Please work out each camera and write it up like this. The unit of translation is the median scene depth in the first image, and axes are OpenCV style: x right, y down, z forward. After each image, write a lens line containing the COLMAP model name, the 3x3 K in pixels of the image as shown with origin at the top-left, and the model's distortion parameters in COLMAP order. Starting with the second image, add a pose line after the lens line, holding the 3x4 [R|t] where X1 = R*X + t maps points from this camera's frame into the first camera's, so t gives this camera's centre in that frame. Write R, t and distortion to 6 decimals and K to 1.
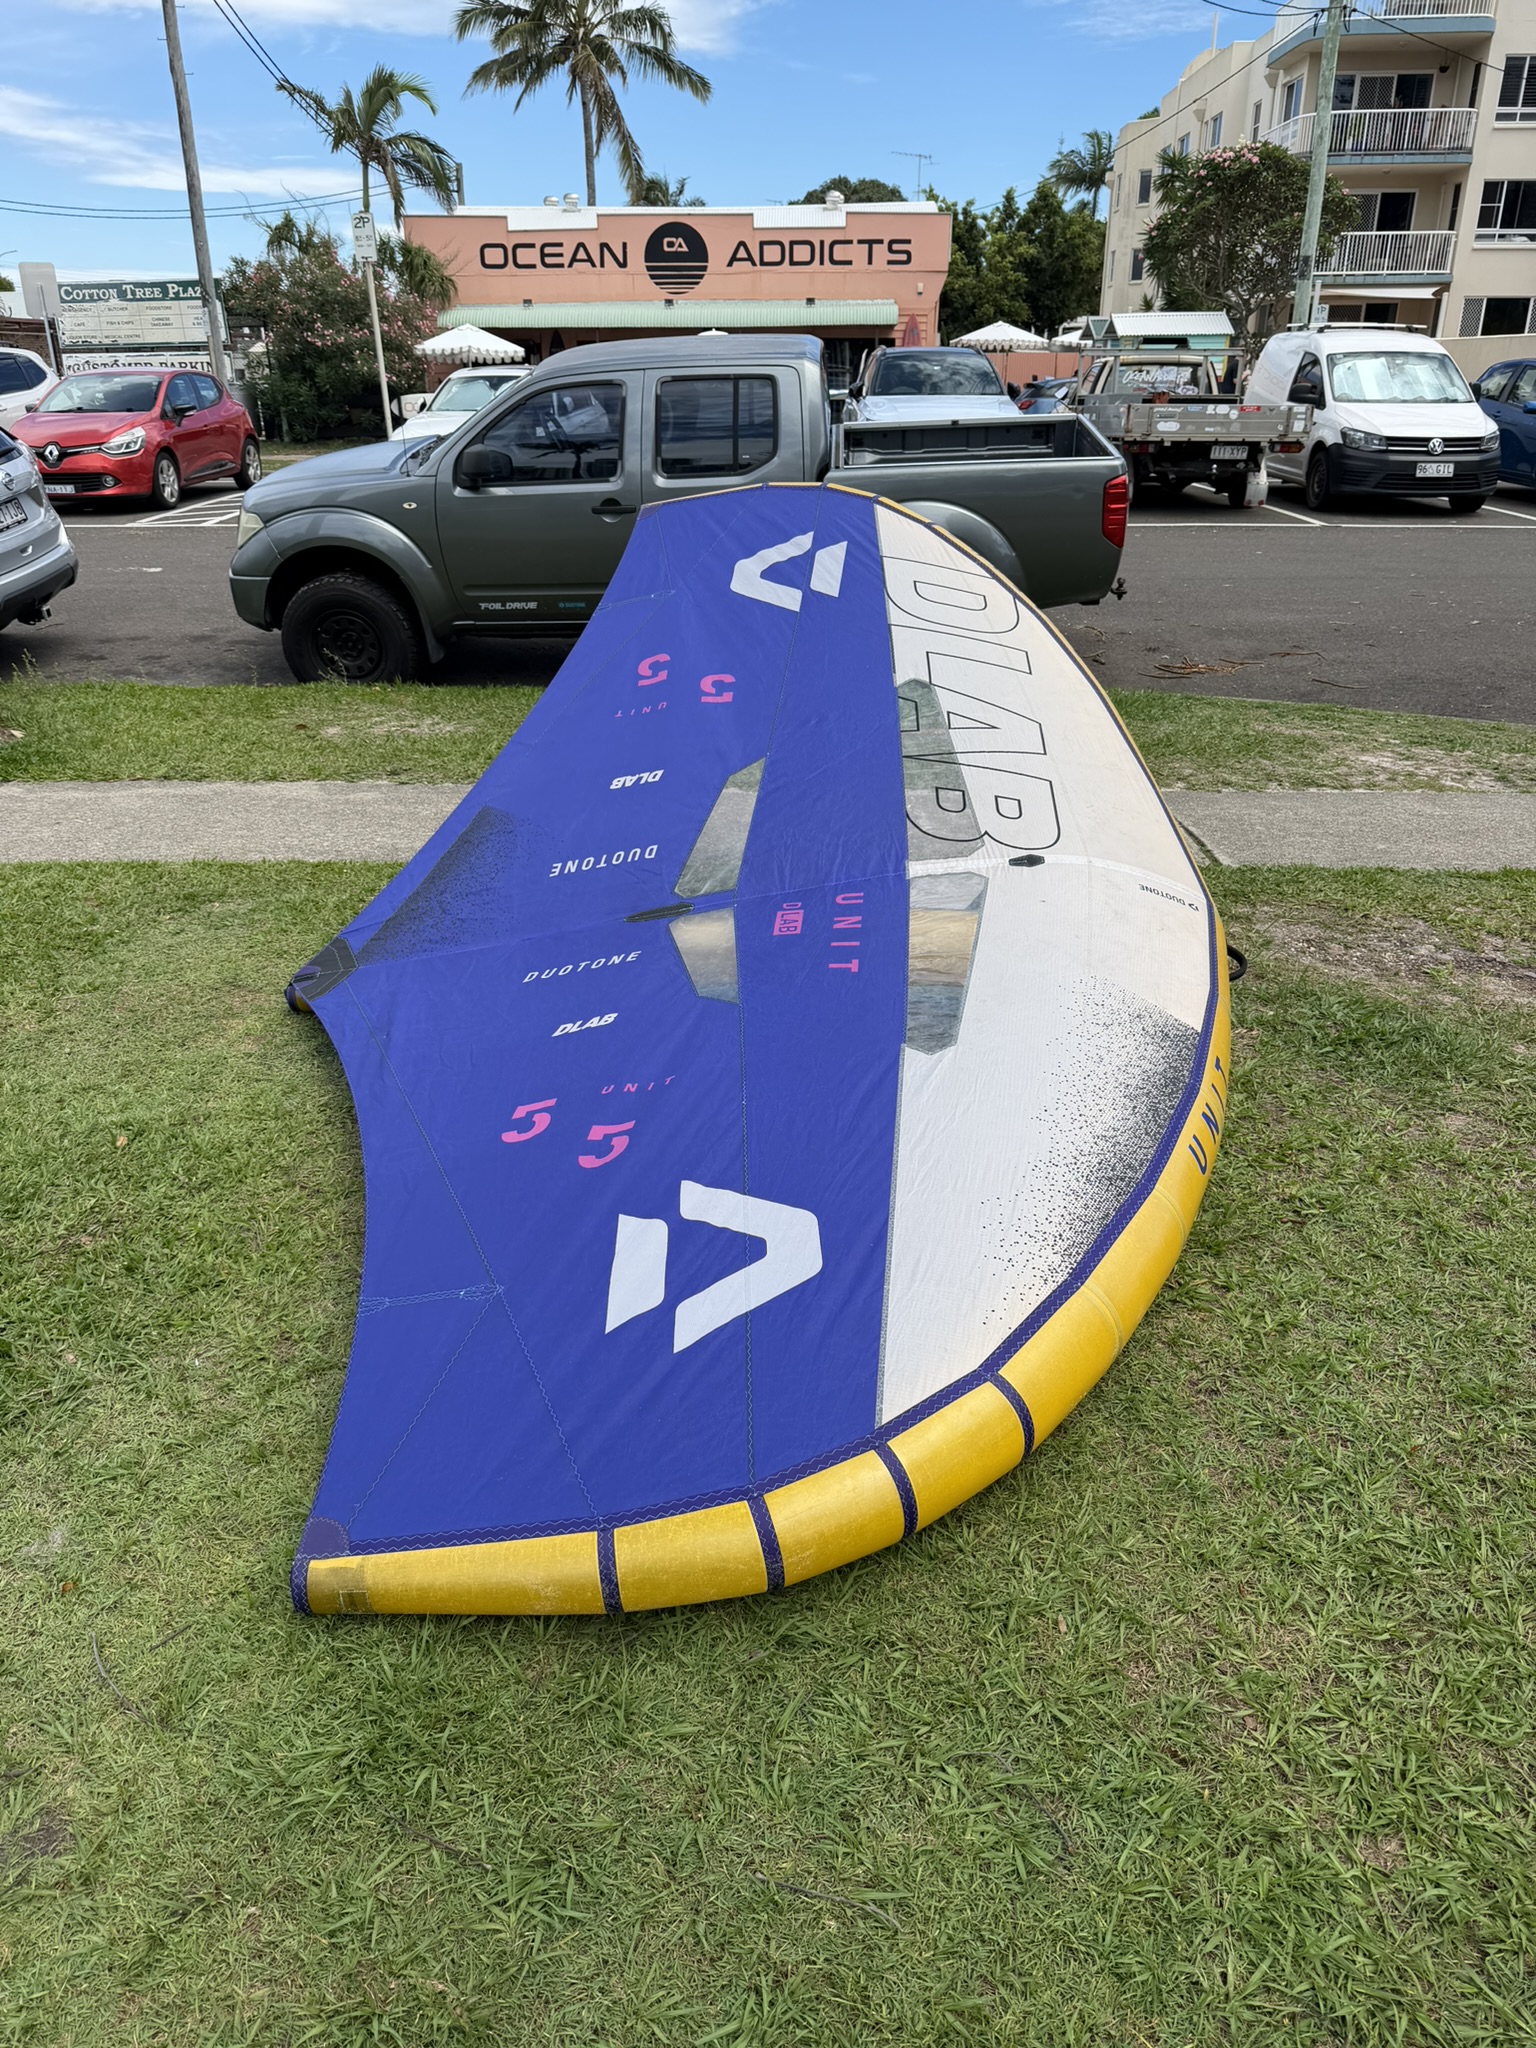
lens RADIAL K [[1461.4, 0, 749.9], [0, 1461.4, 1029.9], [0, 0, 1]] dist [-0.003003, -0.004364]
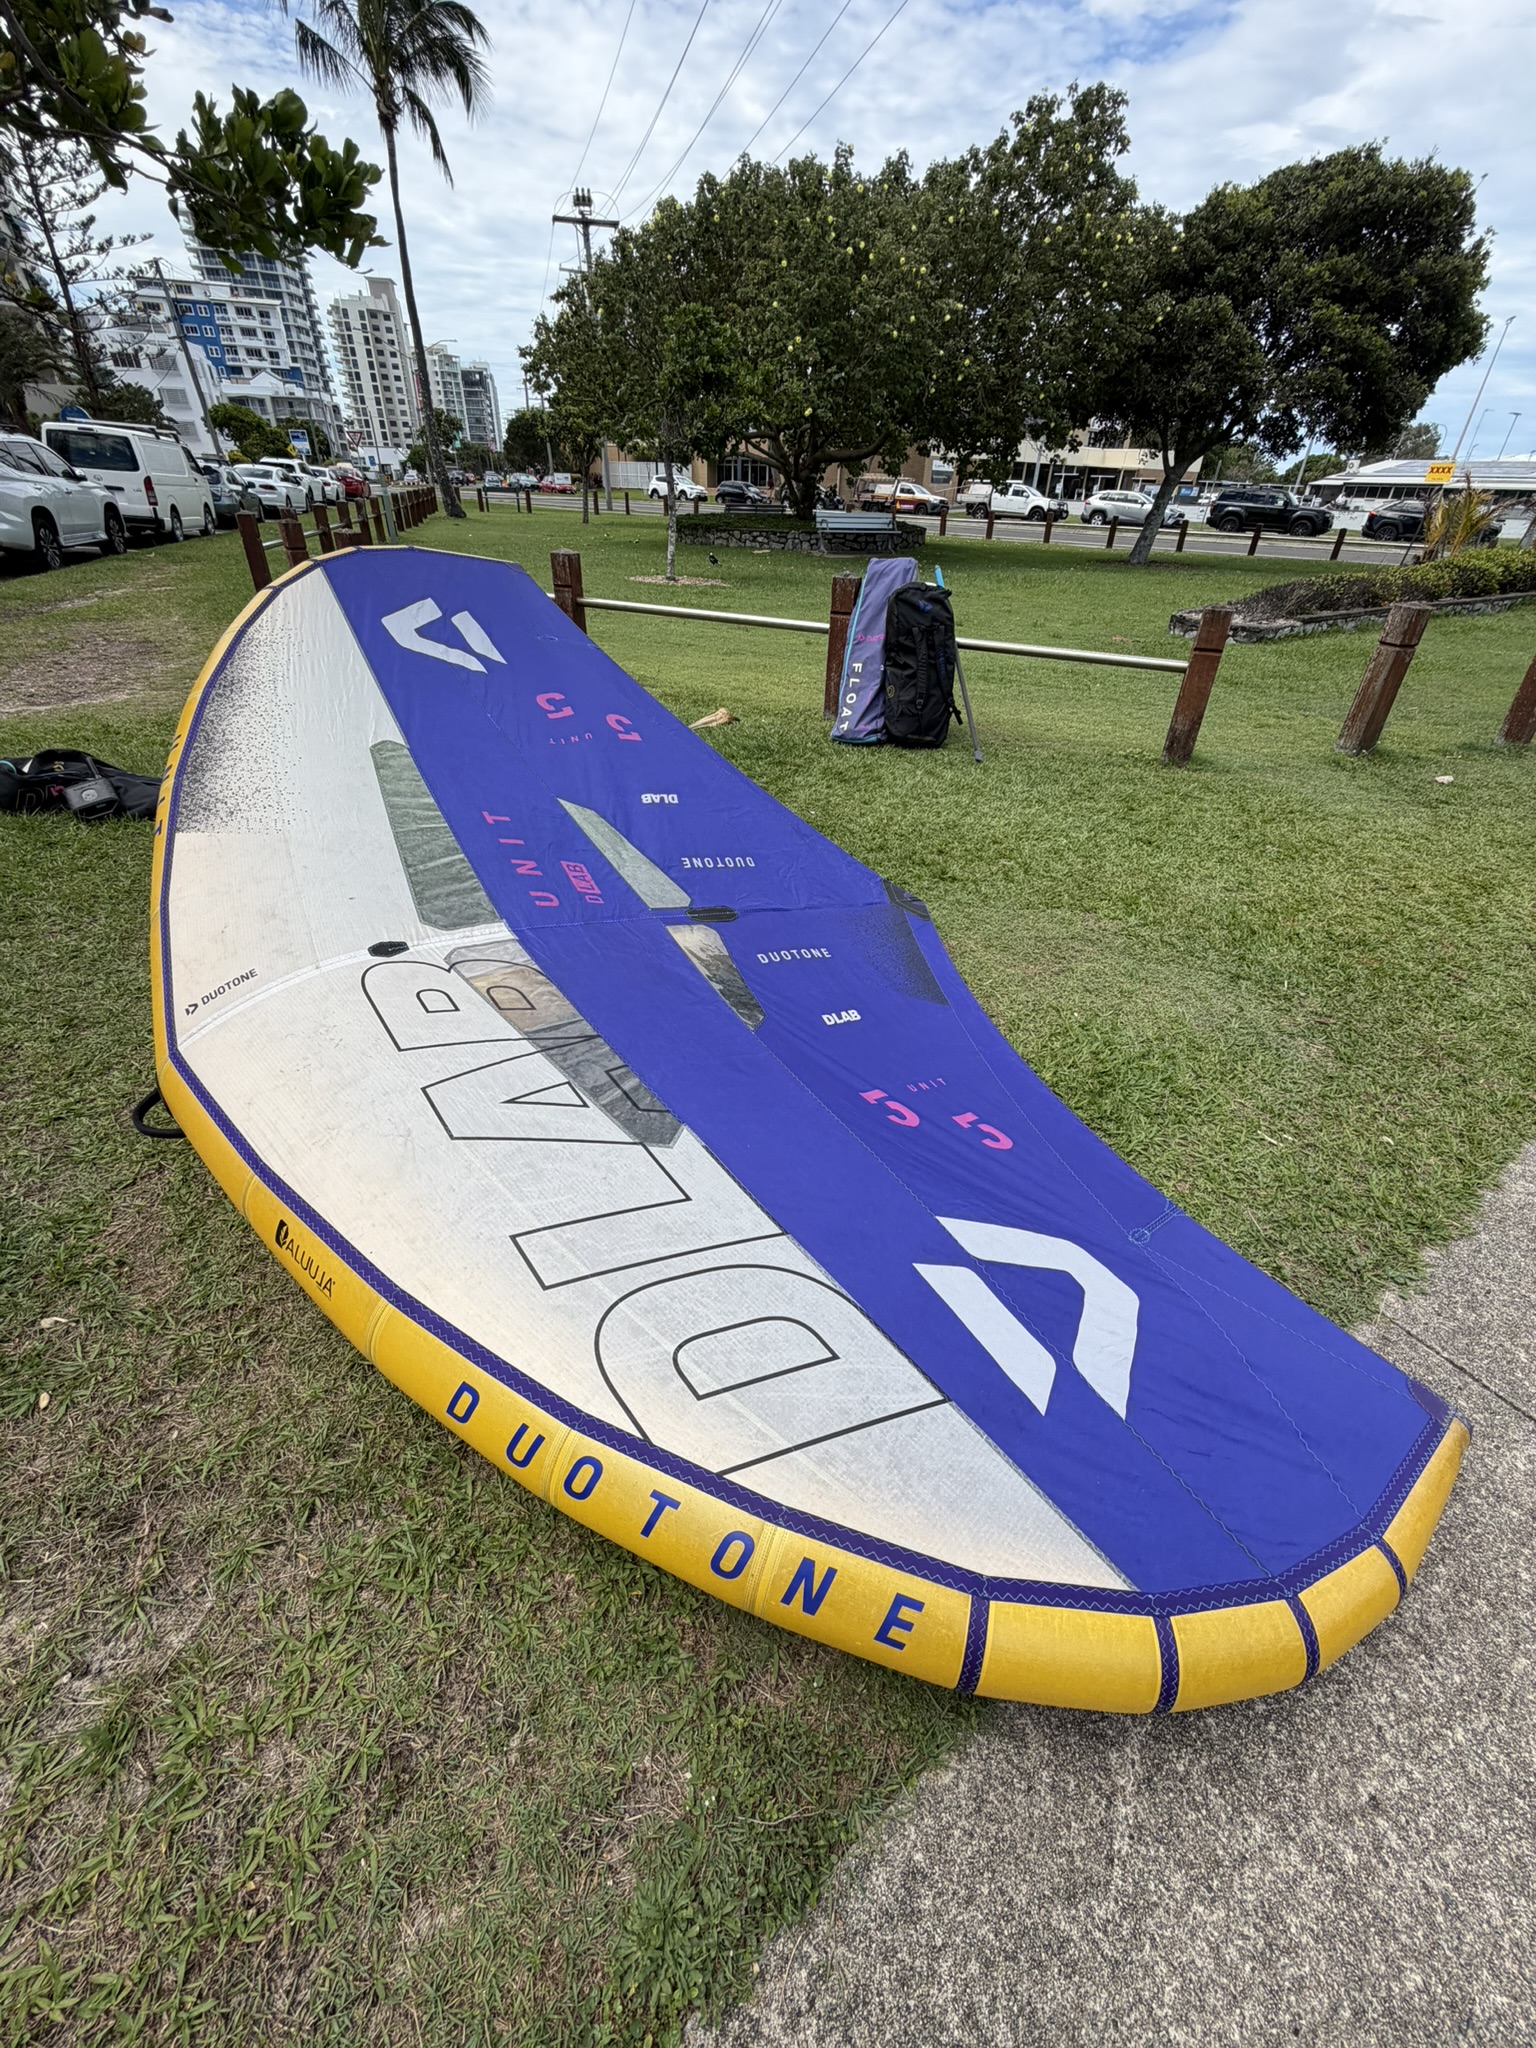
lens RADIAL K [[817.9, 0, 763.3], [0, 817.9, 1021.1], [0, 0, 1]] dist [-0.003666, 0.000410]
pose [[-0.760932, 0.332898, -0.556921, 0.073167], [-0.560299, 0.095687, 0.822745, -0.157077], [0.327180, 0.938095, 0.113711, 0.248926]]
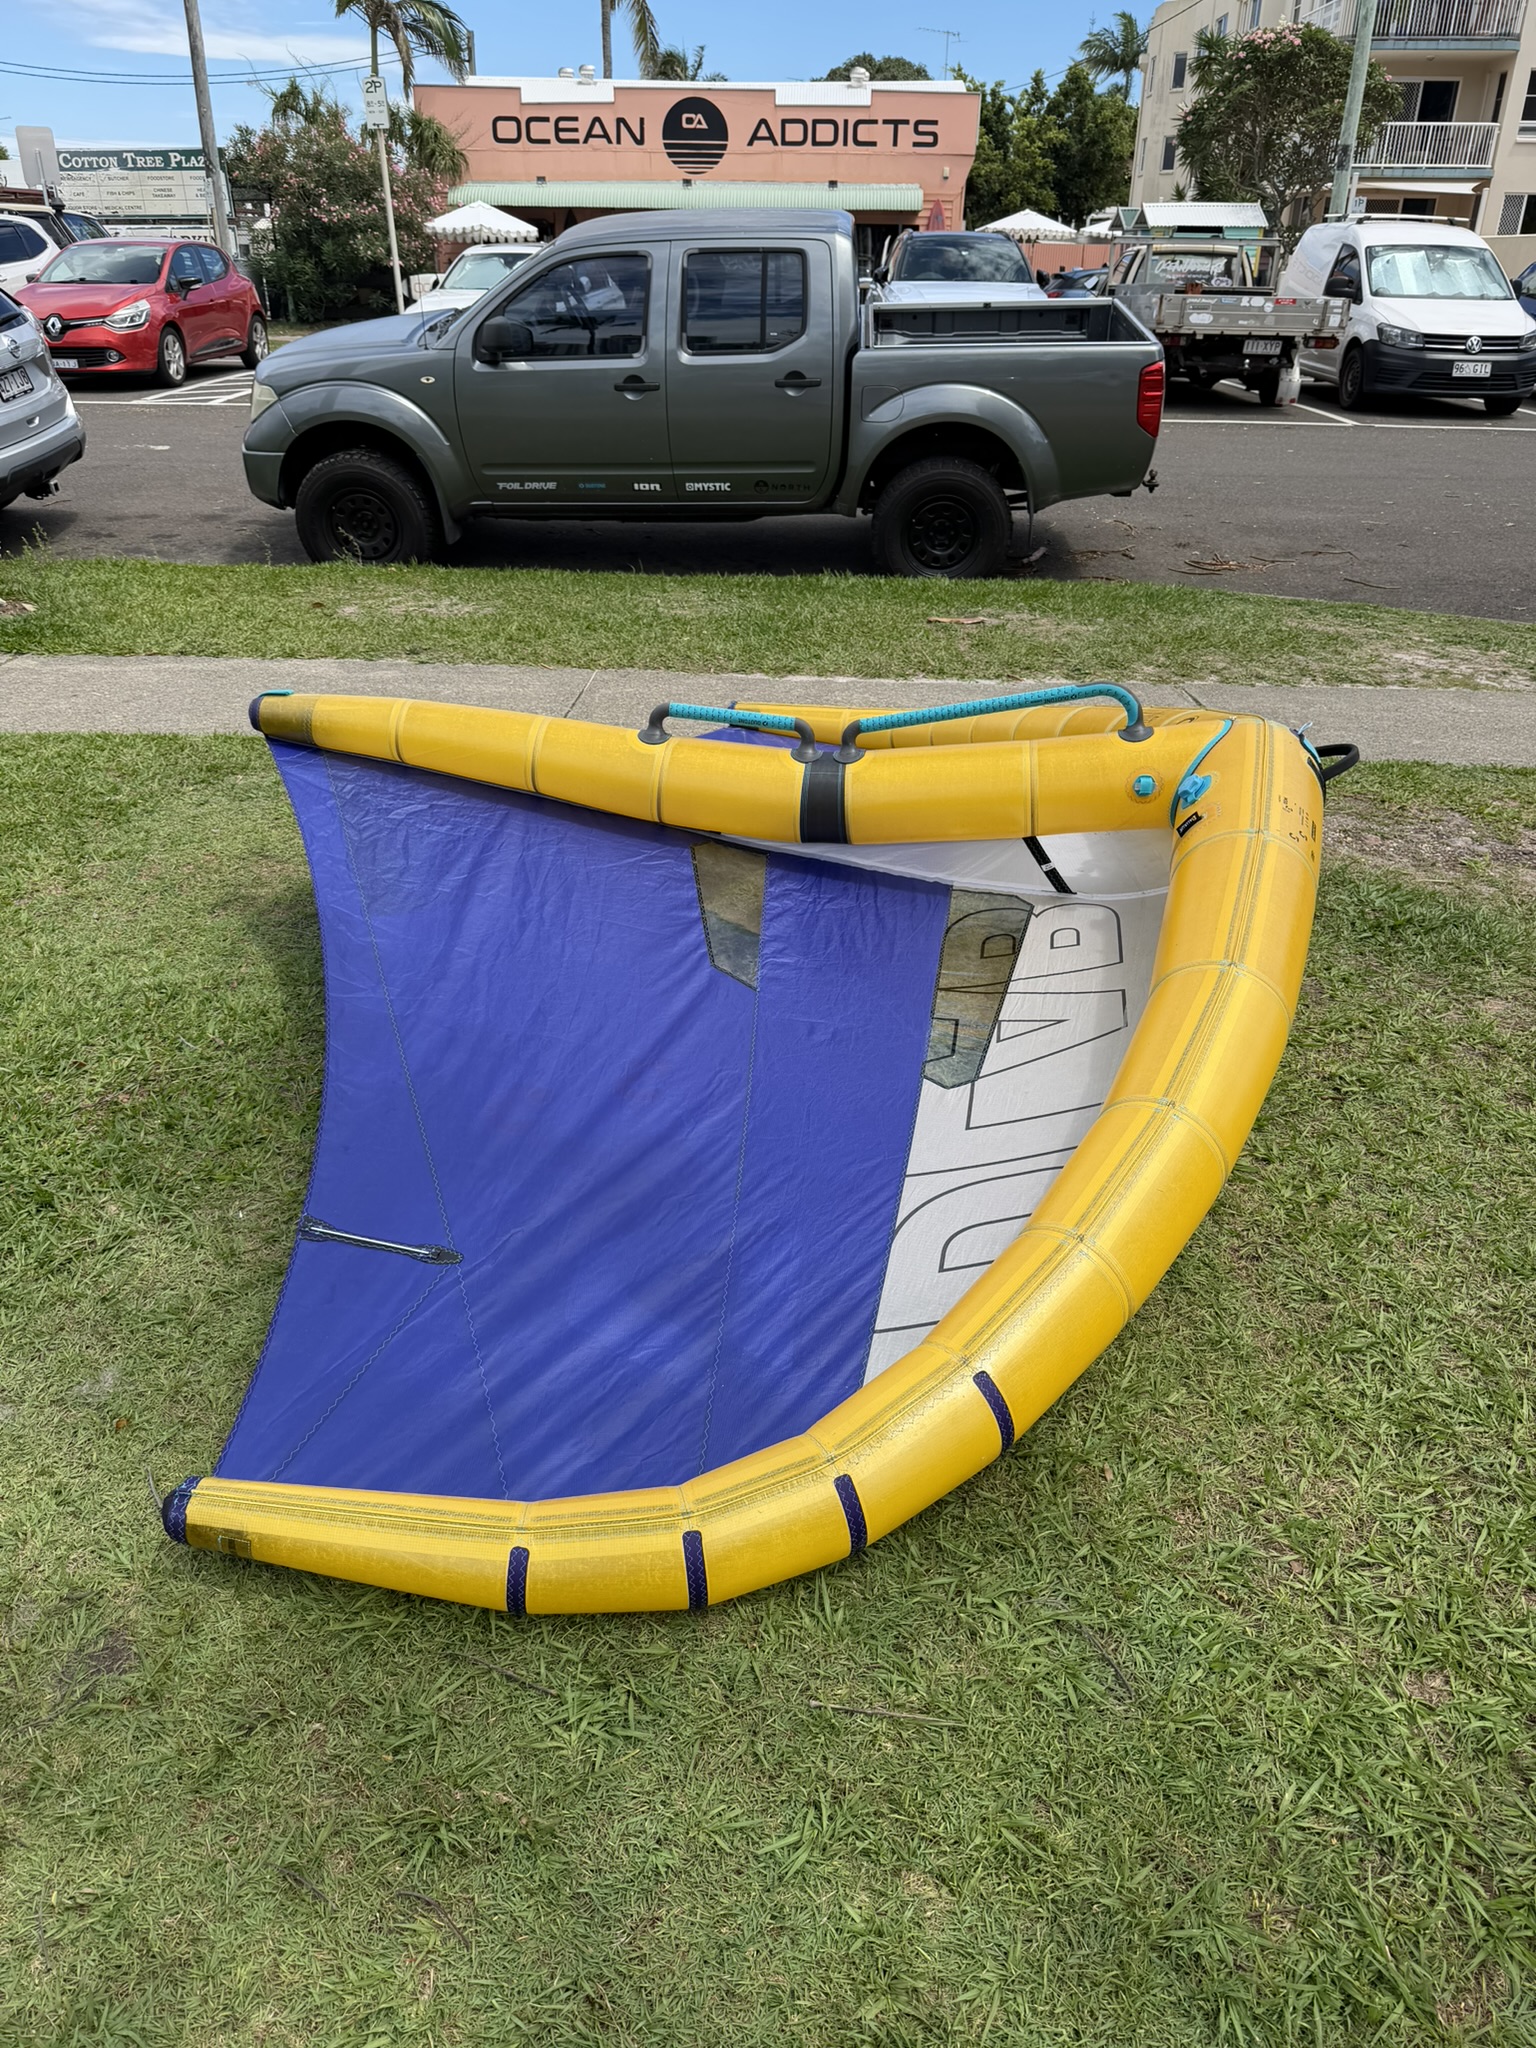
lens RADIAL K [[1461.3, 0, 758.4], [0, 1461.3, 1021.2], [0, 0, 1]] dist [-0.002664, -0.005019]
pose [[0.999846, 0.017039, 0.004113, -0.005157], [-0.017243, 0.998273, 0.056160, 0.005654], [-0.003149, -0.056222, 0.998413, 0.001143]]
